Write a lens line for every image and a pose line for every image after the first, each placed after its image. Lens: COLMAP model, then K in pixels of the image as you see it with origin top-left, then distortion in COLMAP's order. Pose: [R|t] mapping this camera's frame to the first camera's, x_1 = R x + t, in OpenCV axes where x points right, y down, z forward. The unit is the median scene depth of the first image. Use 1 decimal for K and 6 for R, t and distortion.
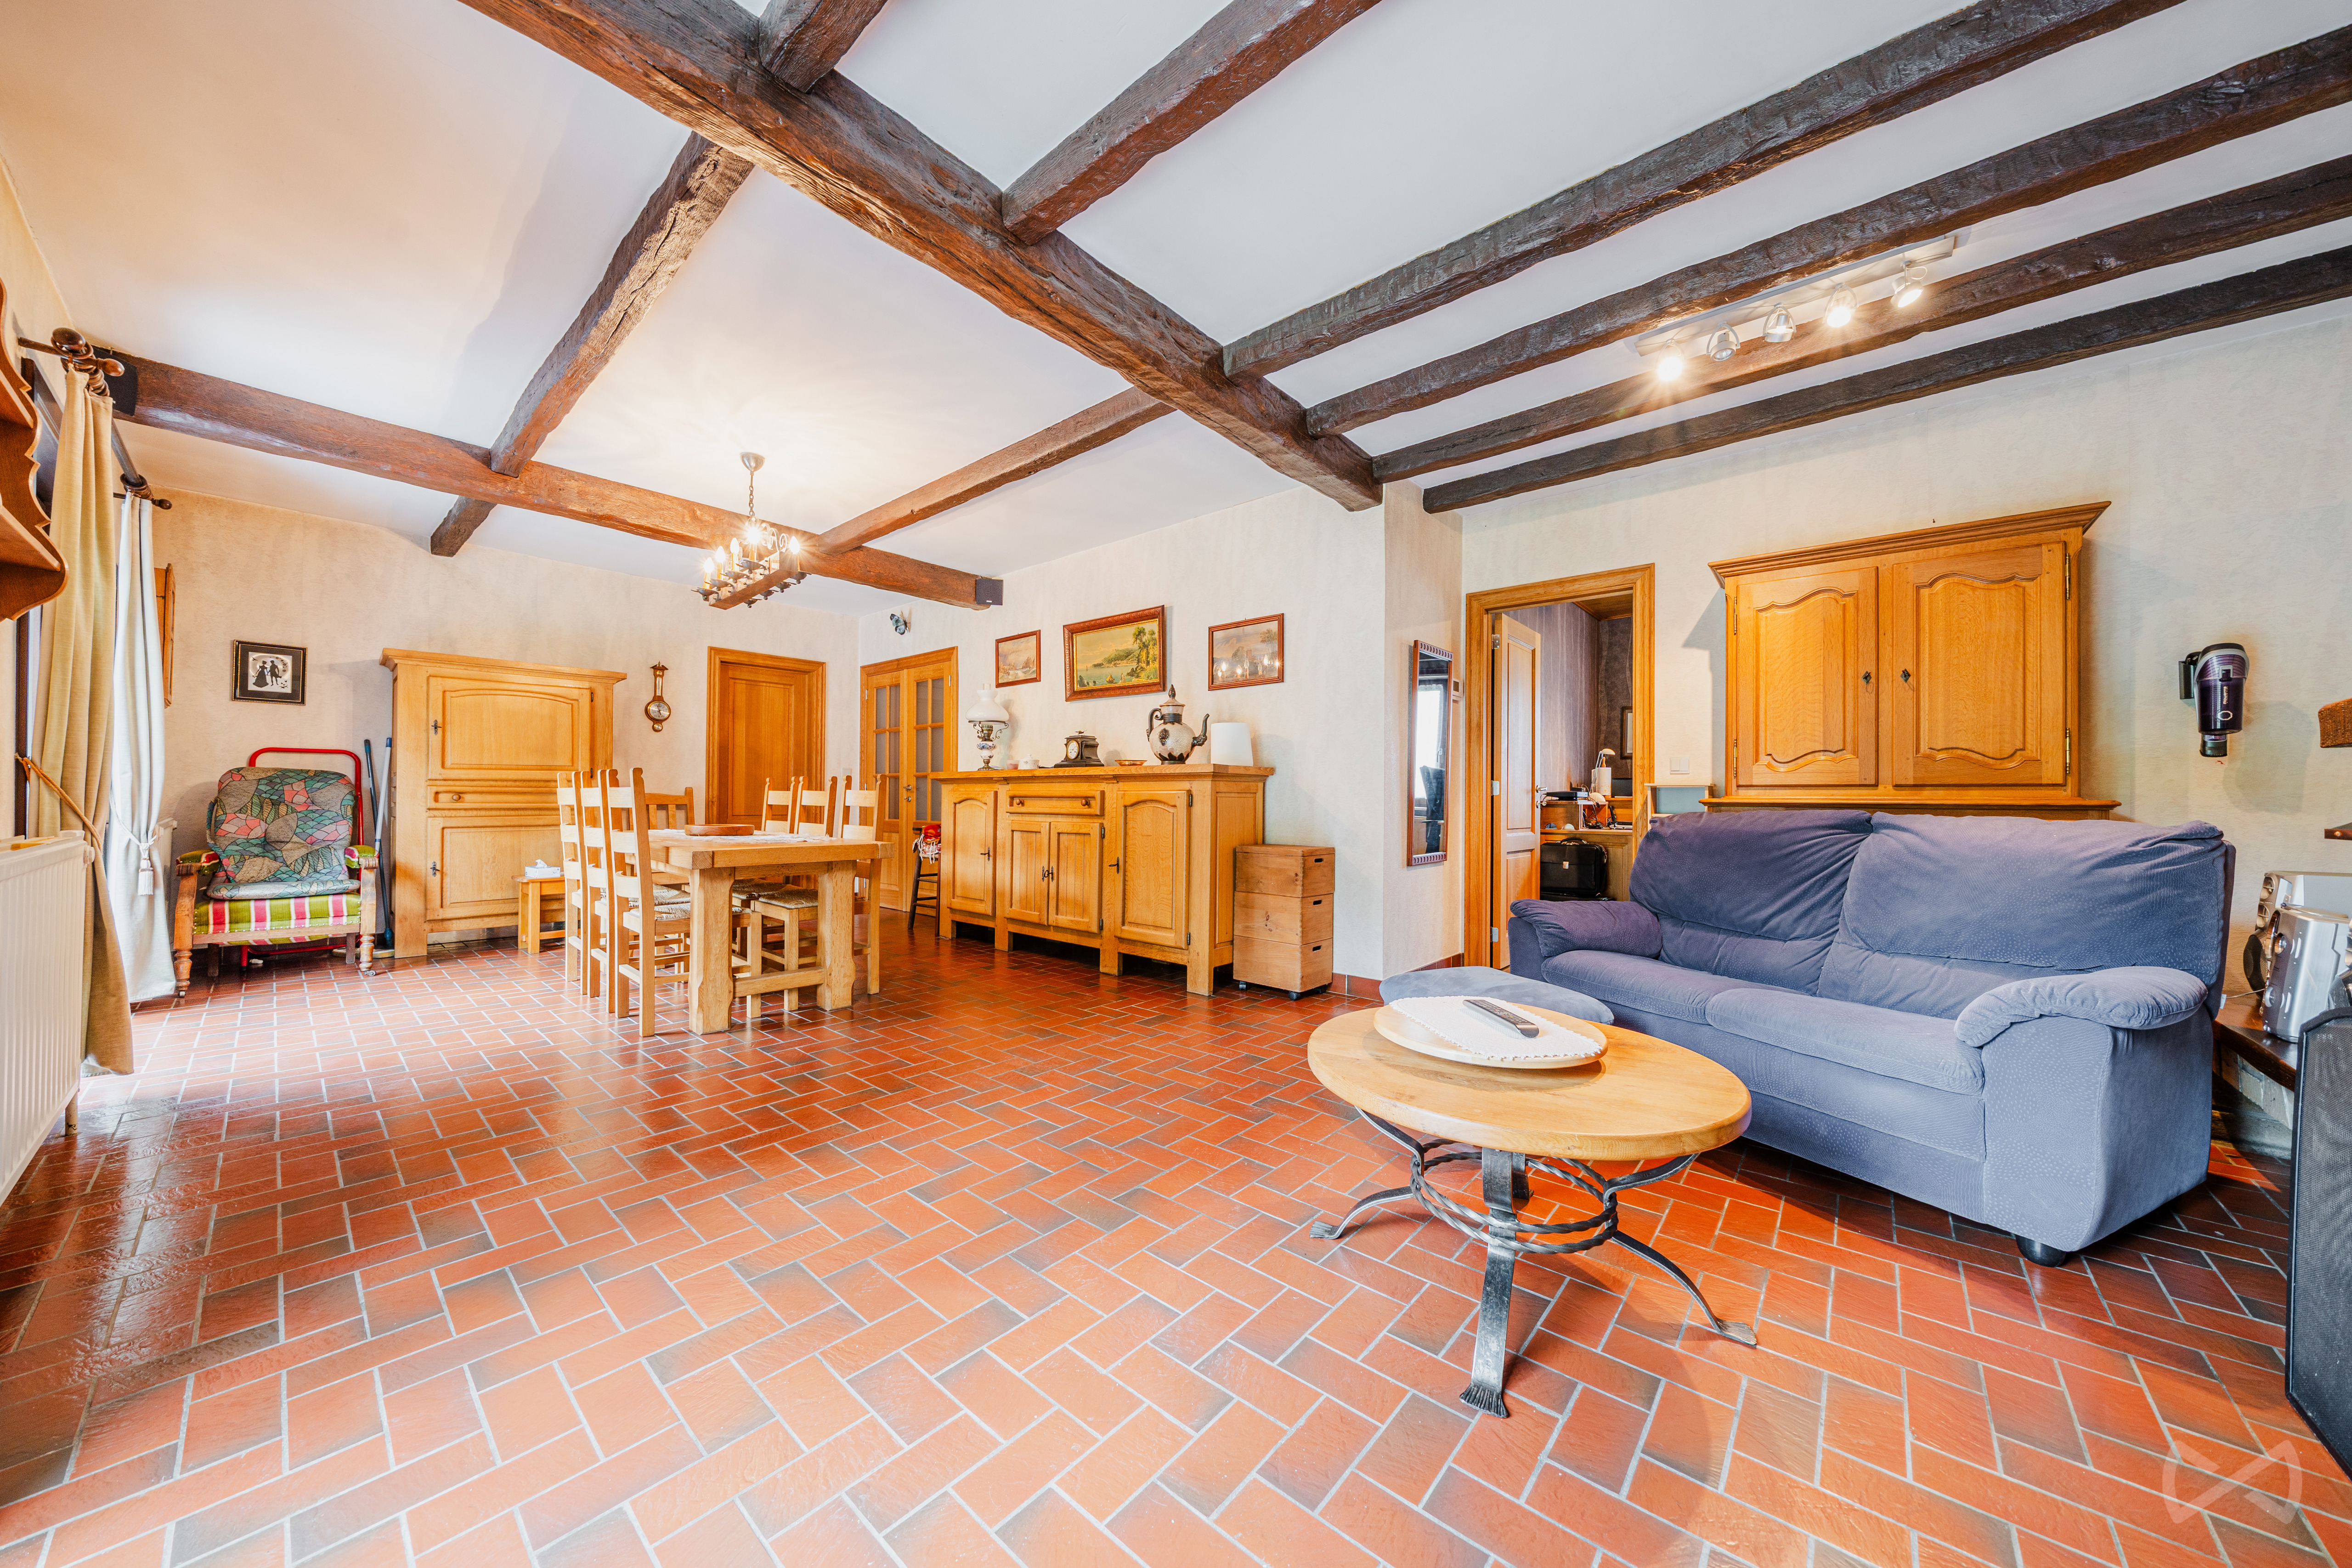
lens RADIAL K [[796.2, 0, 1176.3], [0, 796.2, 792.1], [0, 0, 1]] dist [-0.012620, 0.003687]
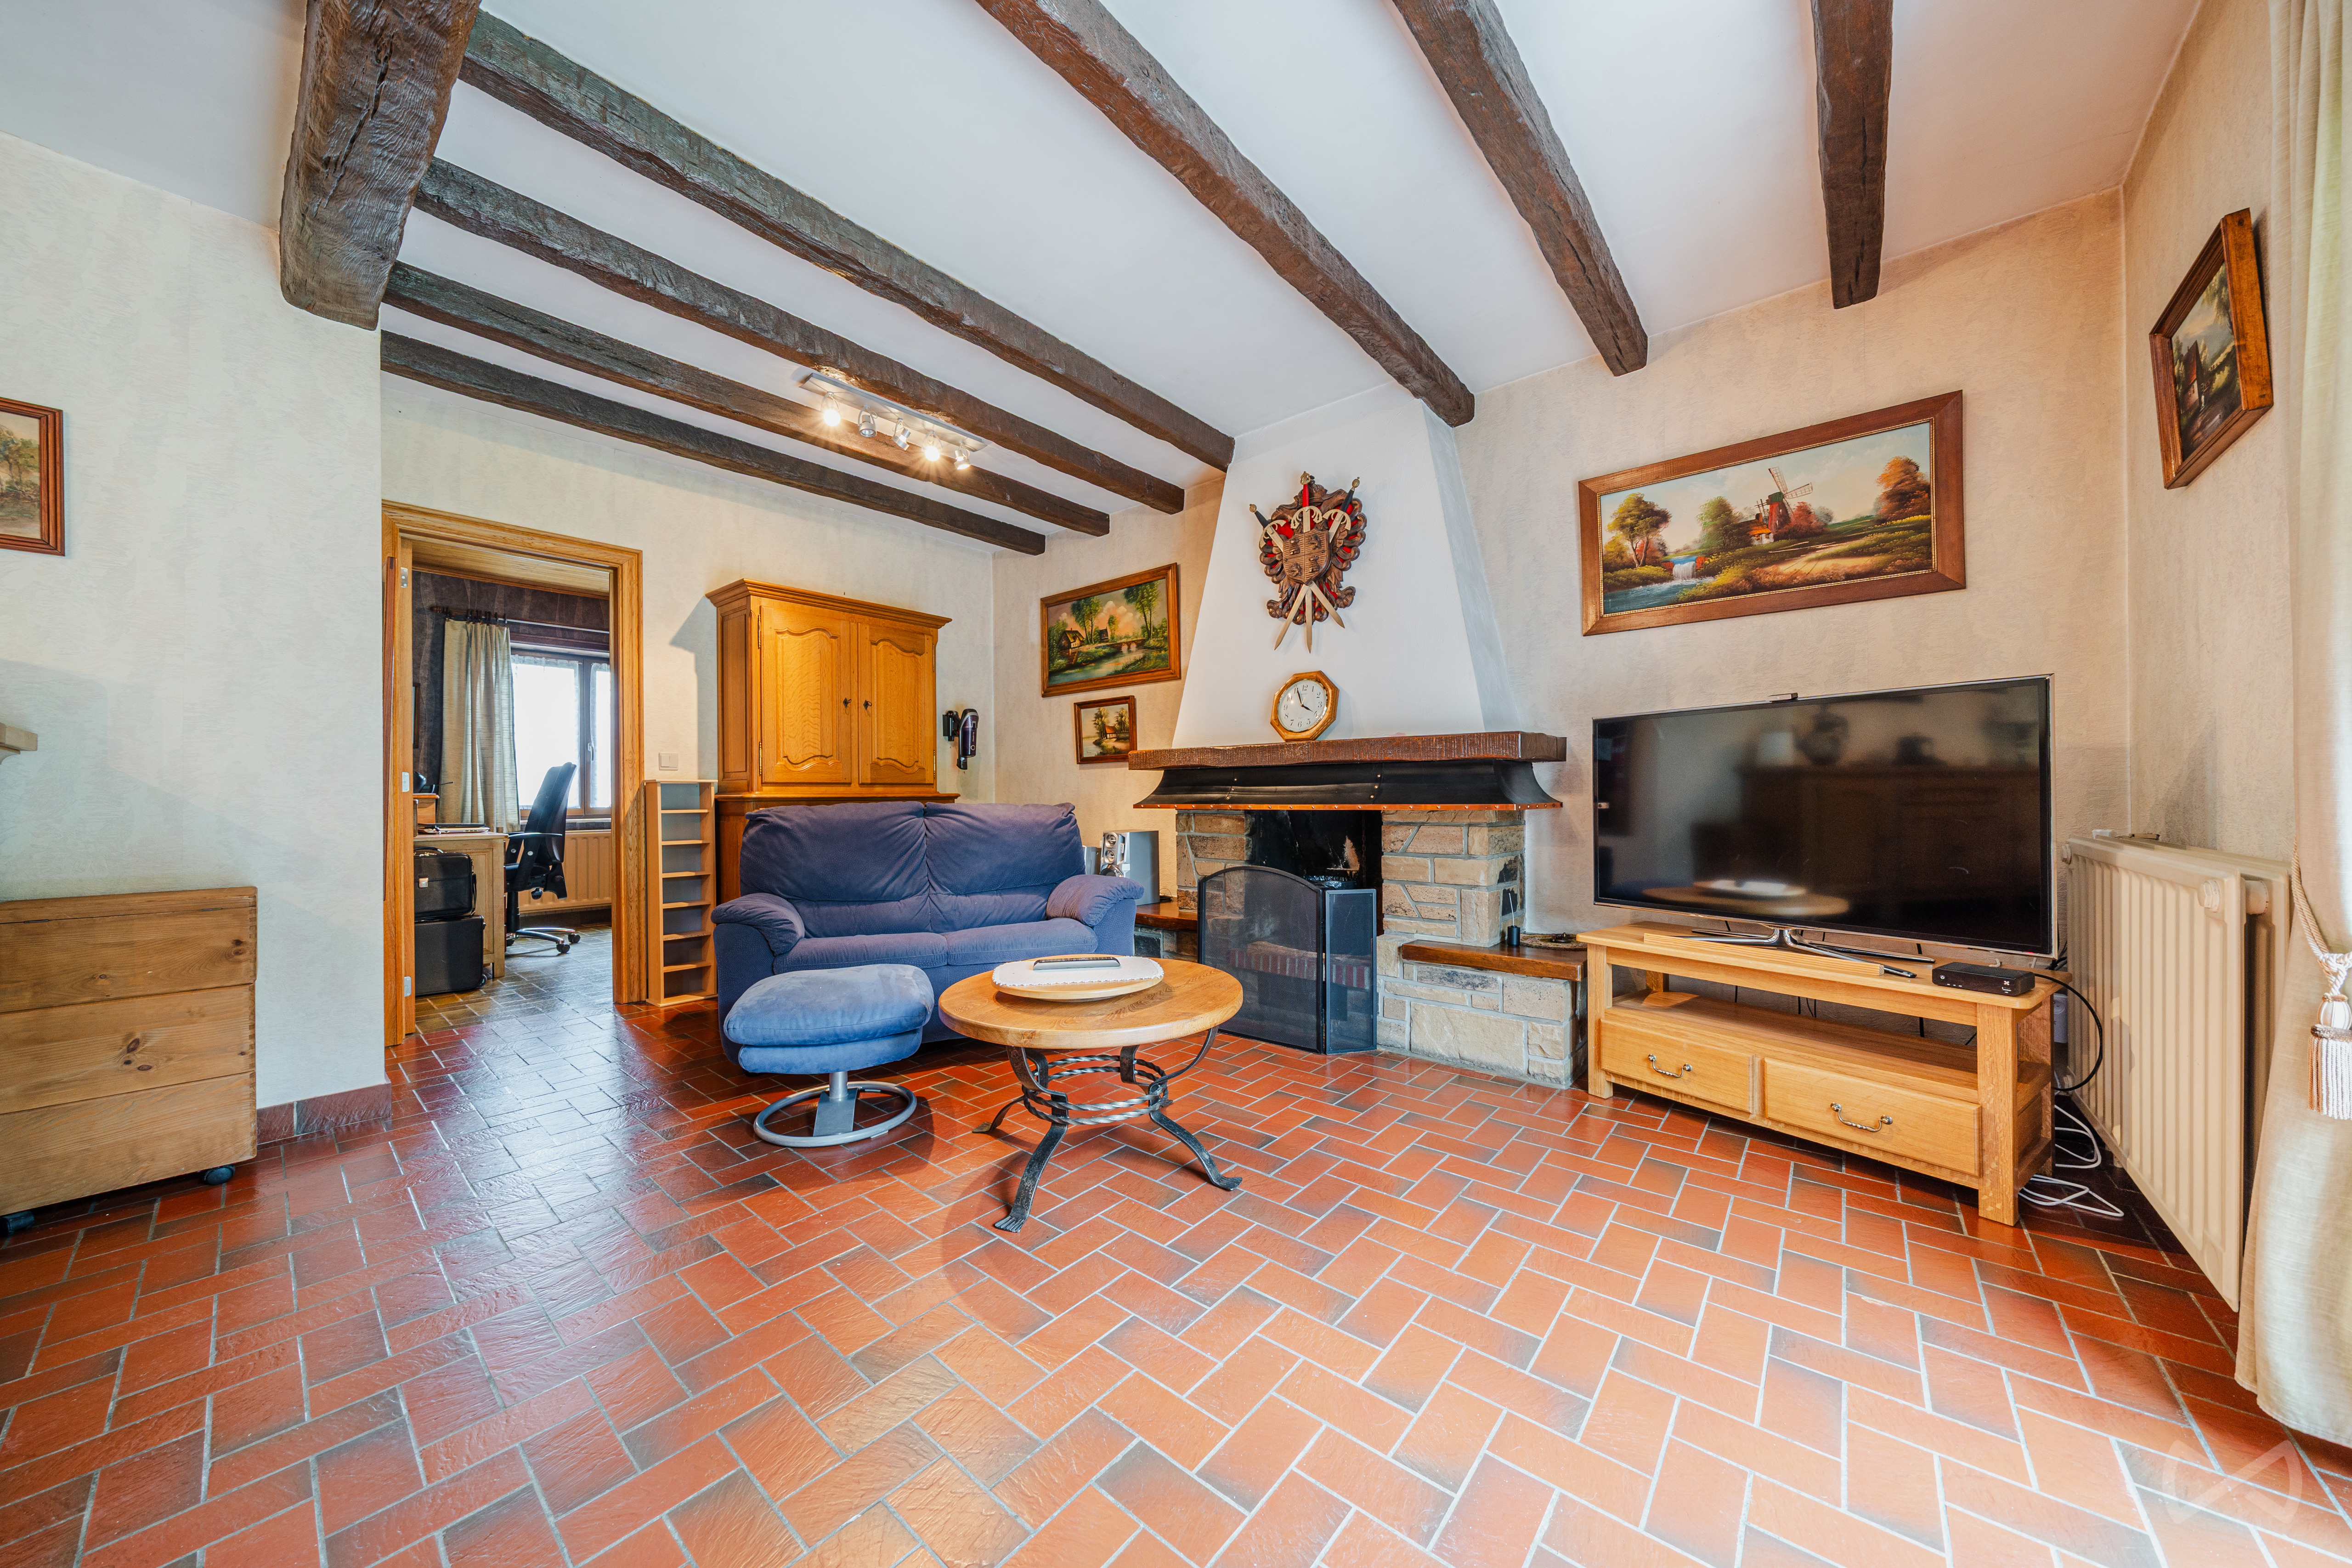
lens RADIAL K [[796.2, 0, 1176.3], [0, 796.2, 792.1], [0, 0, 1]] dist [-0.012620, 0.003687]
pose [[-0.017841, -0.004215, 0.999832, -0.538321], [-0.000859, 0.999991, 0.004201, 0.000217], [-0.999840, -0.000784, -0.017845, 0.528639]]
